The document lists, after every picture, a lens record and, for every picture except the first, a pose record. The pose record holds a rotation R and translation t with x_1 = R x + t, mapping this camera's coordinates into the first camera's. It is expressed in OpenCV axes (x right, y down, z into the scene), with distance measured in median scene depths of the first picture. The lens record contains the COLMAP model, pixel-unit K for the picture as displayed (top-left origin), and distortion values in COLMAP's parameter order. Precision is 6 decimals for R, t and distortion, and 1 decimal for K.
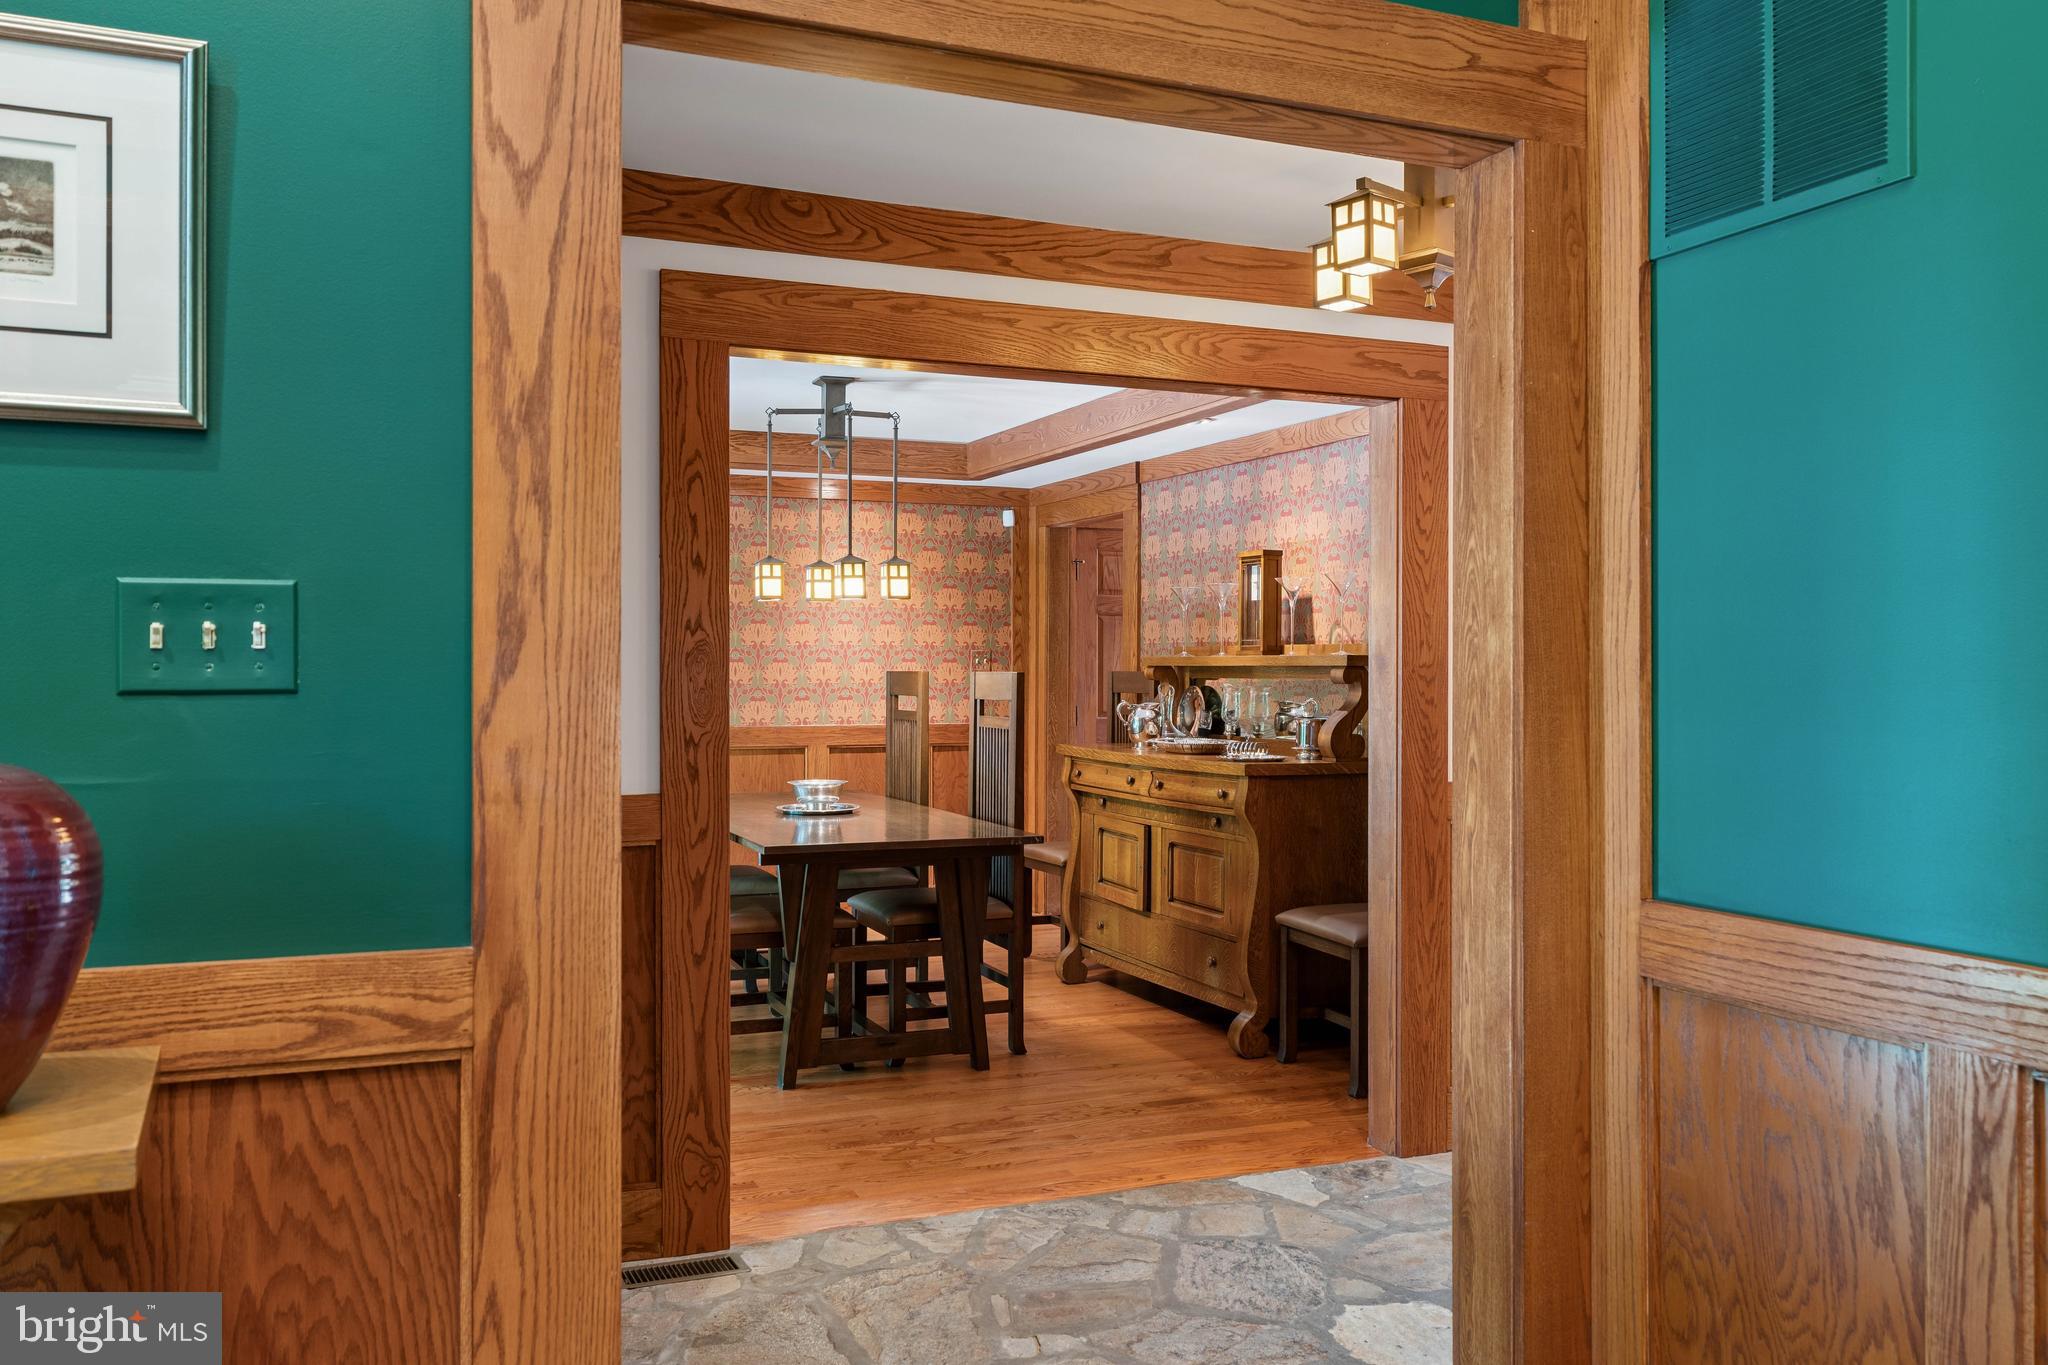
lens RADIAL K [[1605.5, 0, 1051.8], [0, 1605.5, 627.0], [0, 0, 1]] dist [0.007300, -0.000284]
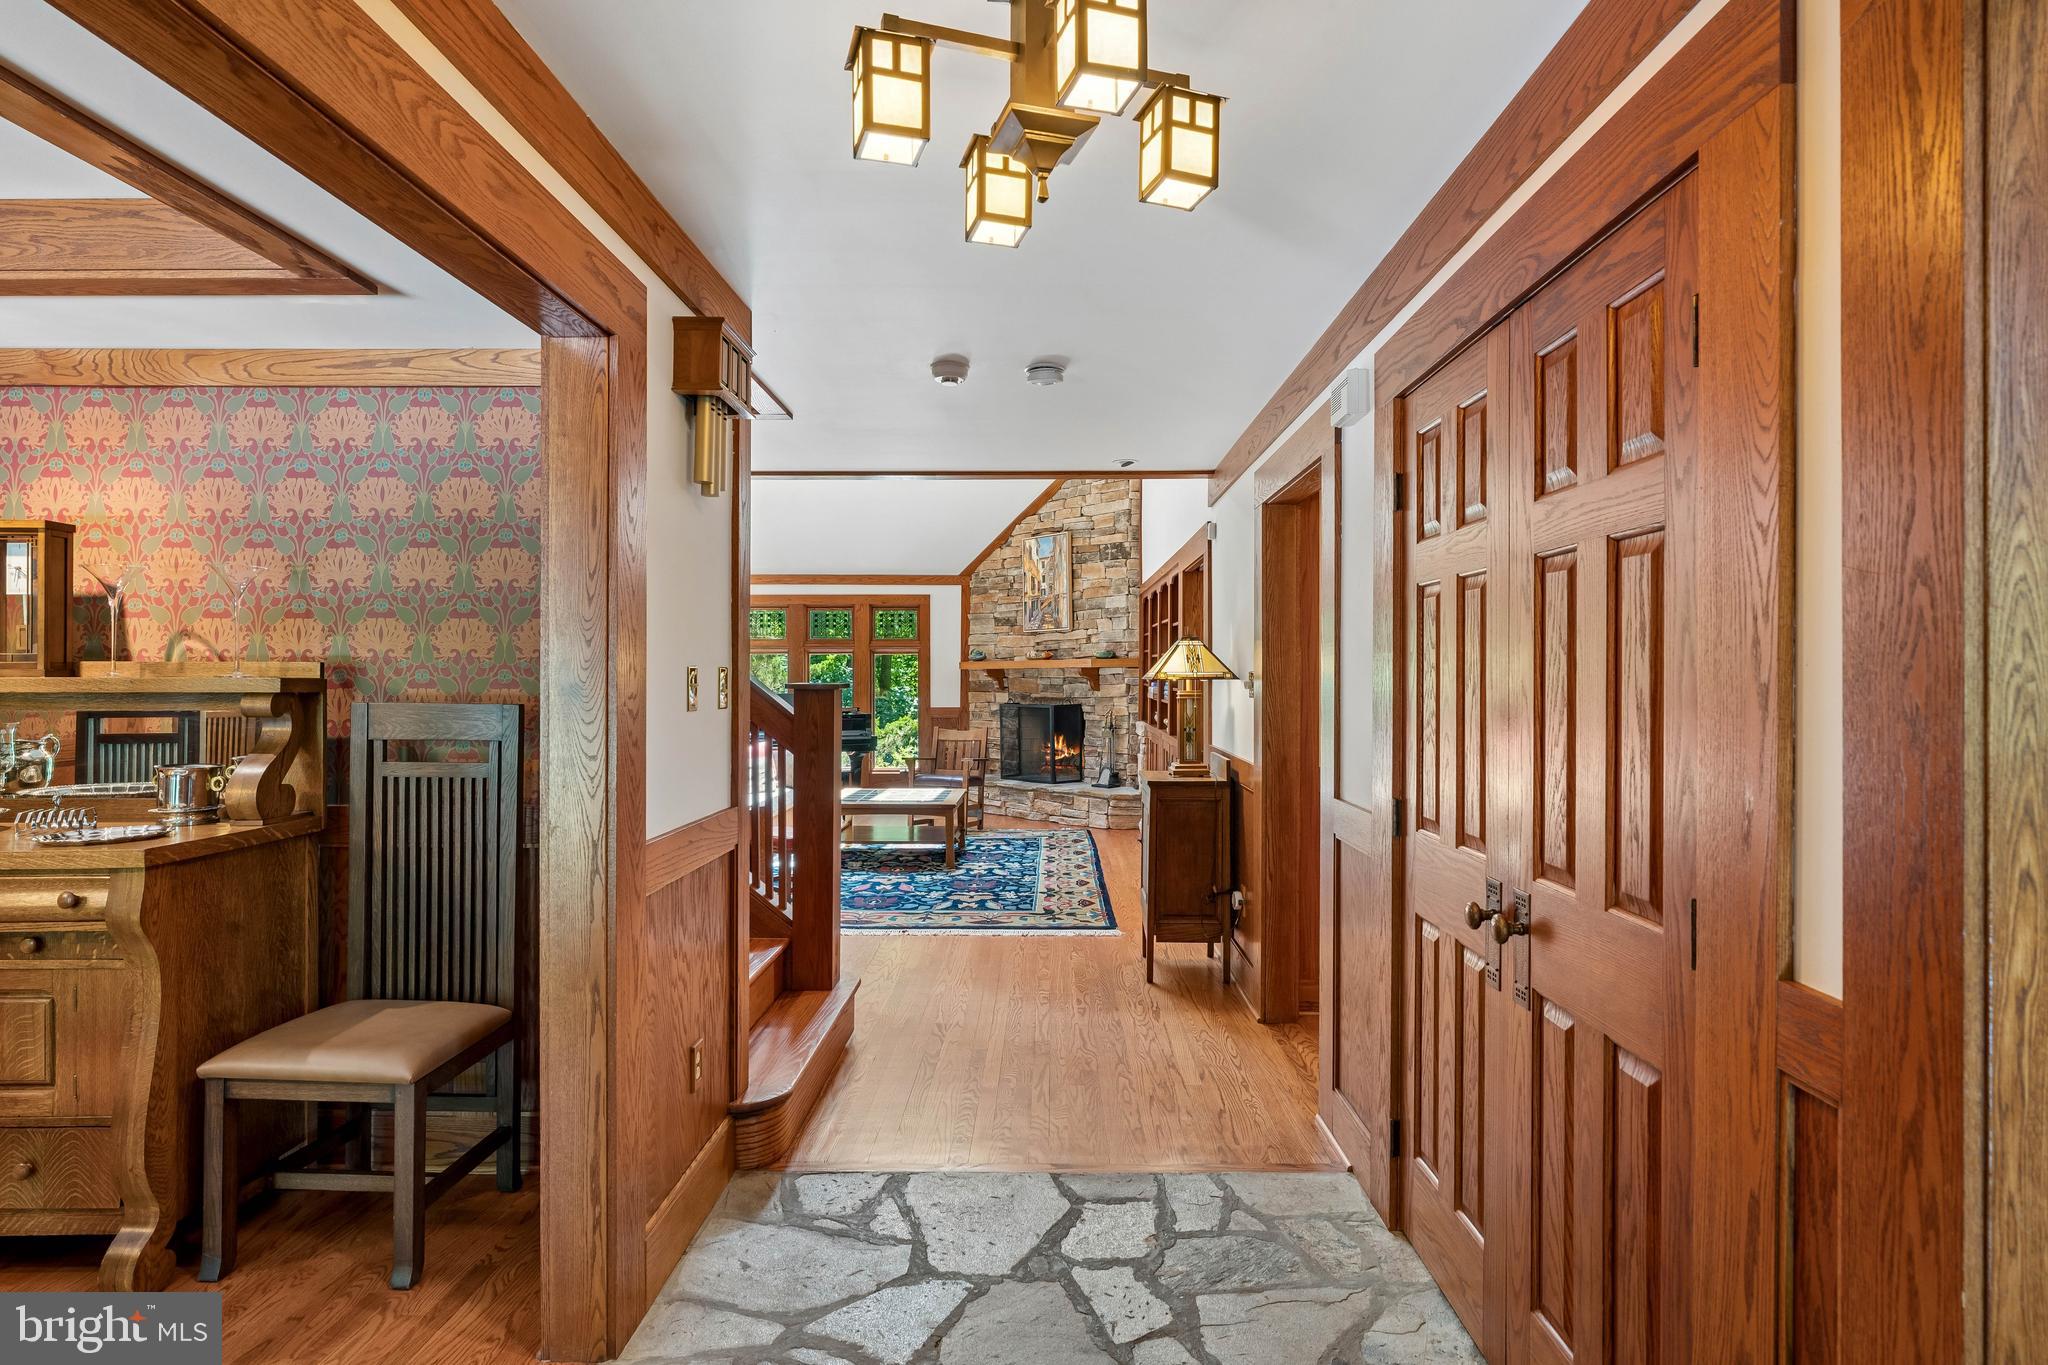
lens RADIAL K [[1058.0, 0, 1029.4], [0, 1058.0, 675.0], [0, 0, 1]] dist [-0.003487, -0.000534]
pose [[0.407742, -0.001048, 0.913097, -0.098254], [-0.021912, 0.999700, 0.010933, 0.002697], [-0.912834, -0.024466, 0.407597, 0.413162]]
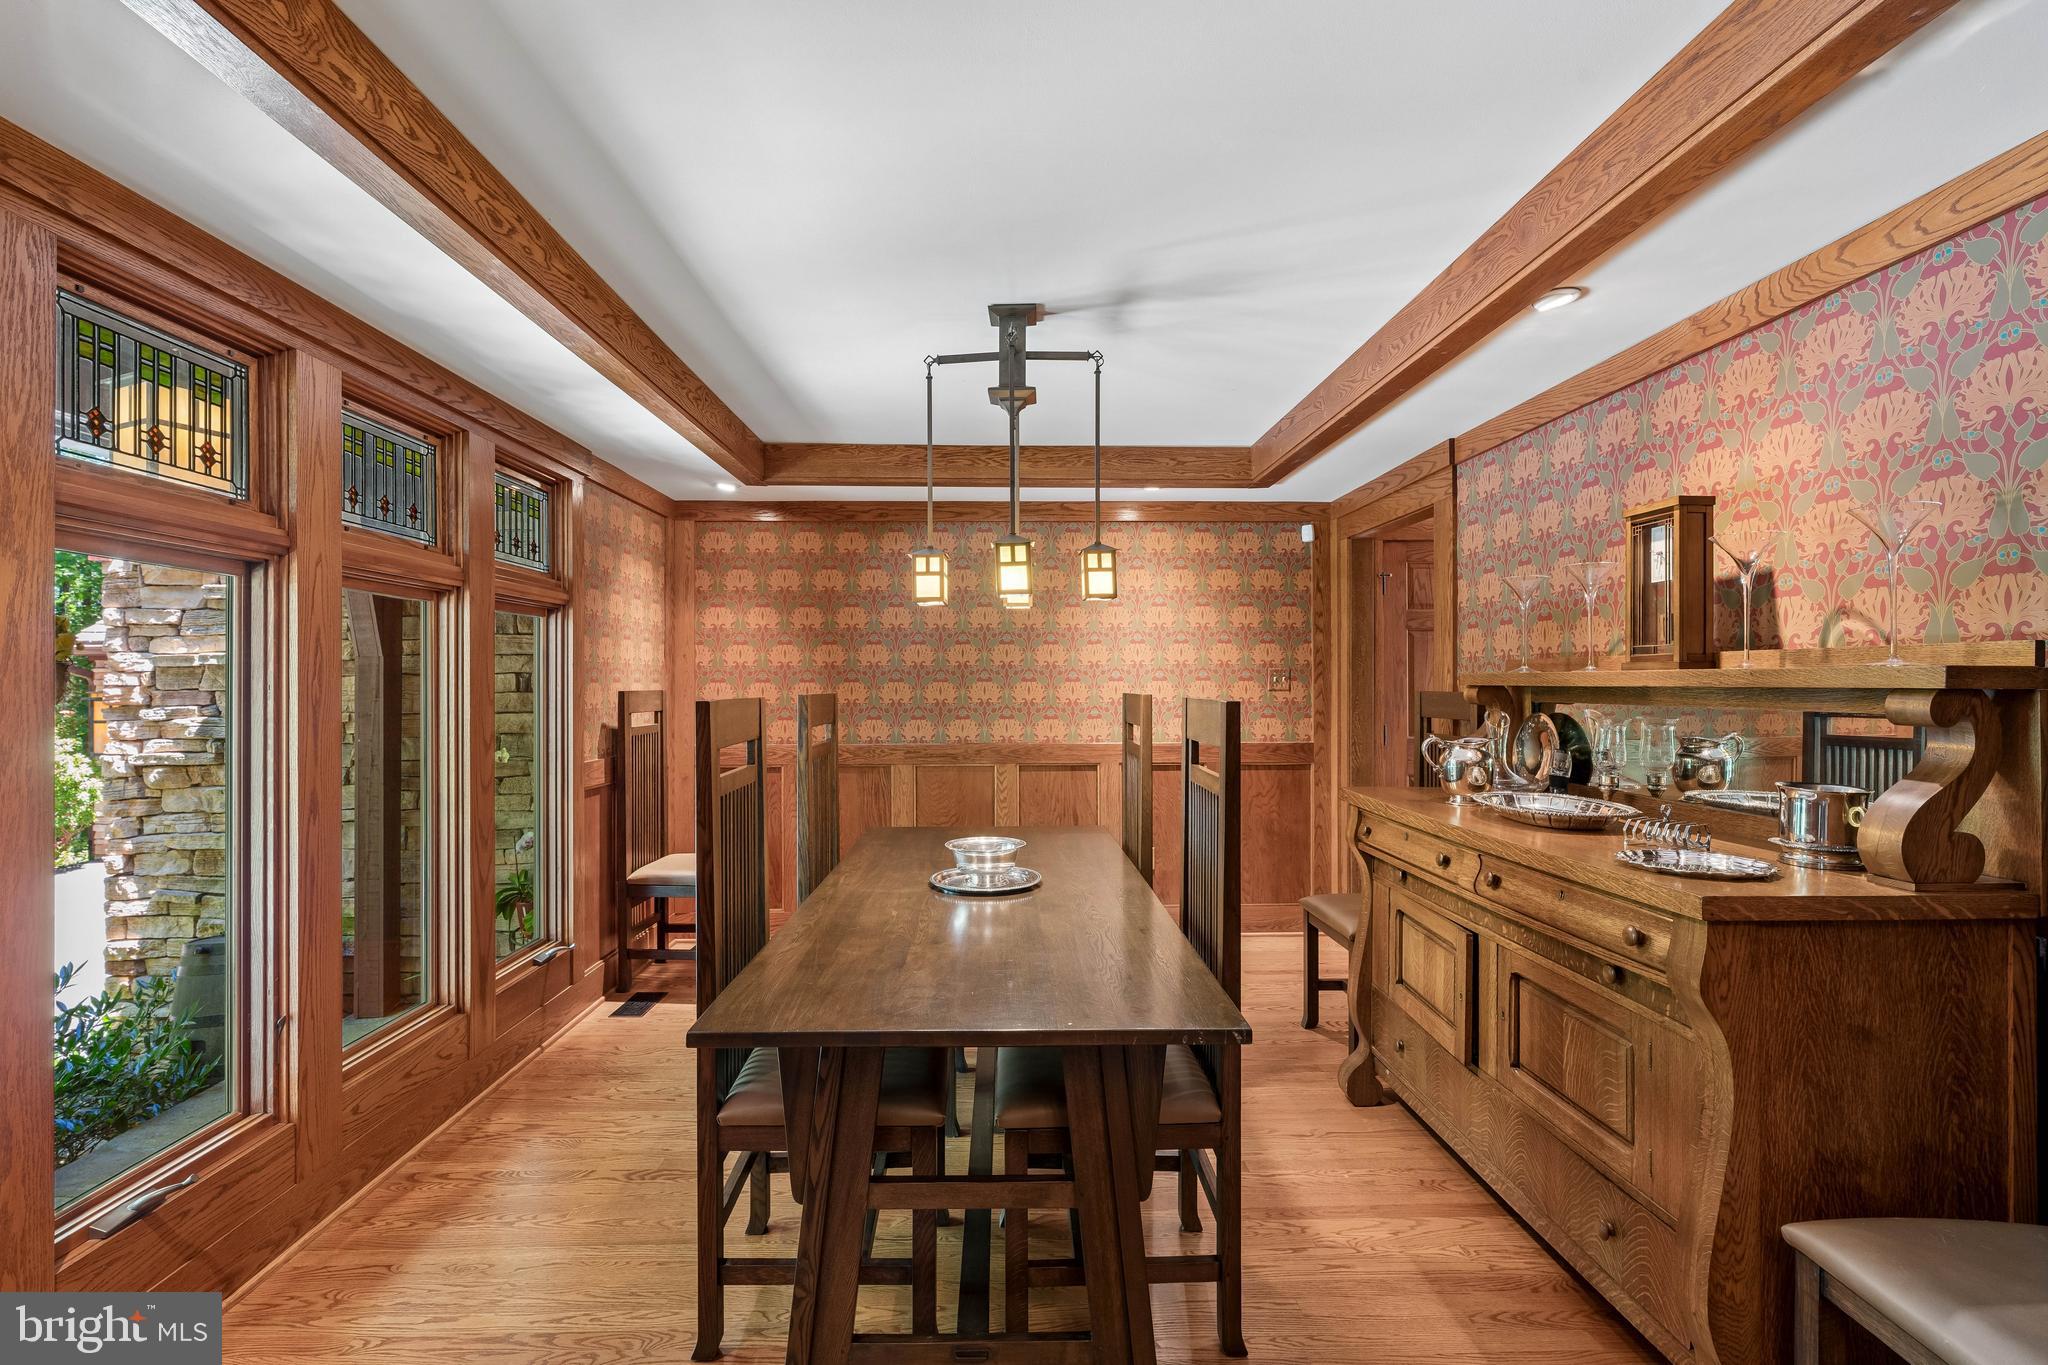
lens RADIAL K [[916.6, 0, 1031.5], [0, 916.6, 676.2], [0, 0, 1]] dist [-0.003221, 0.000630]
pose [[0.929554, -0.006585, -0.368628, 0.028942], [0.013786, 0.999762, 0.016902, 0.010207], [0.368429, -0.020793, 0.929423, 0.550131]]
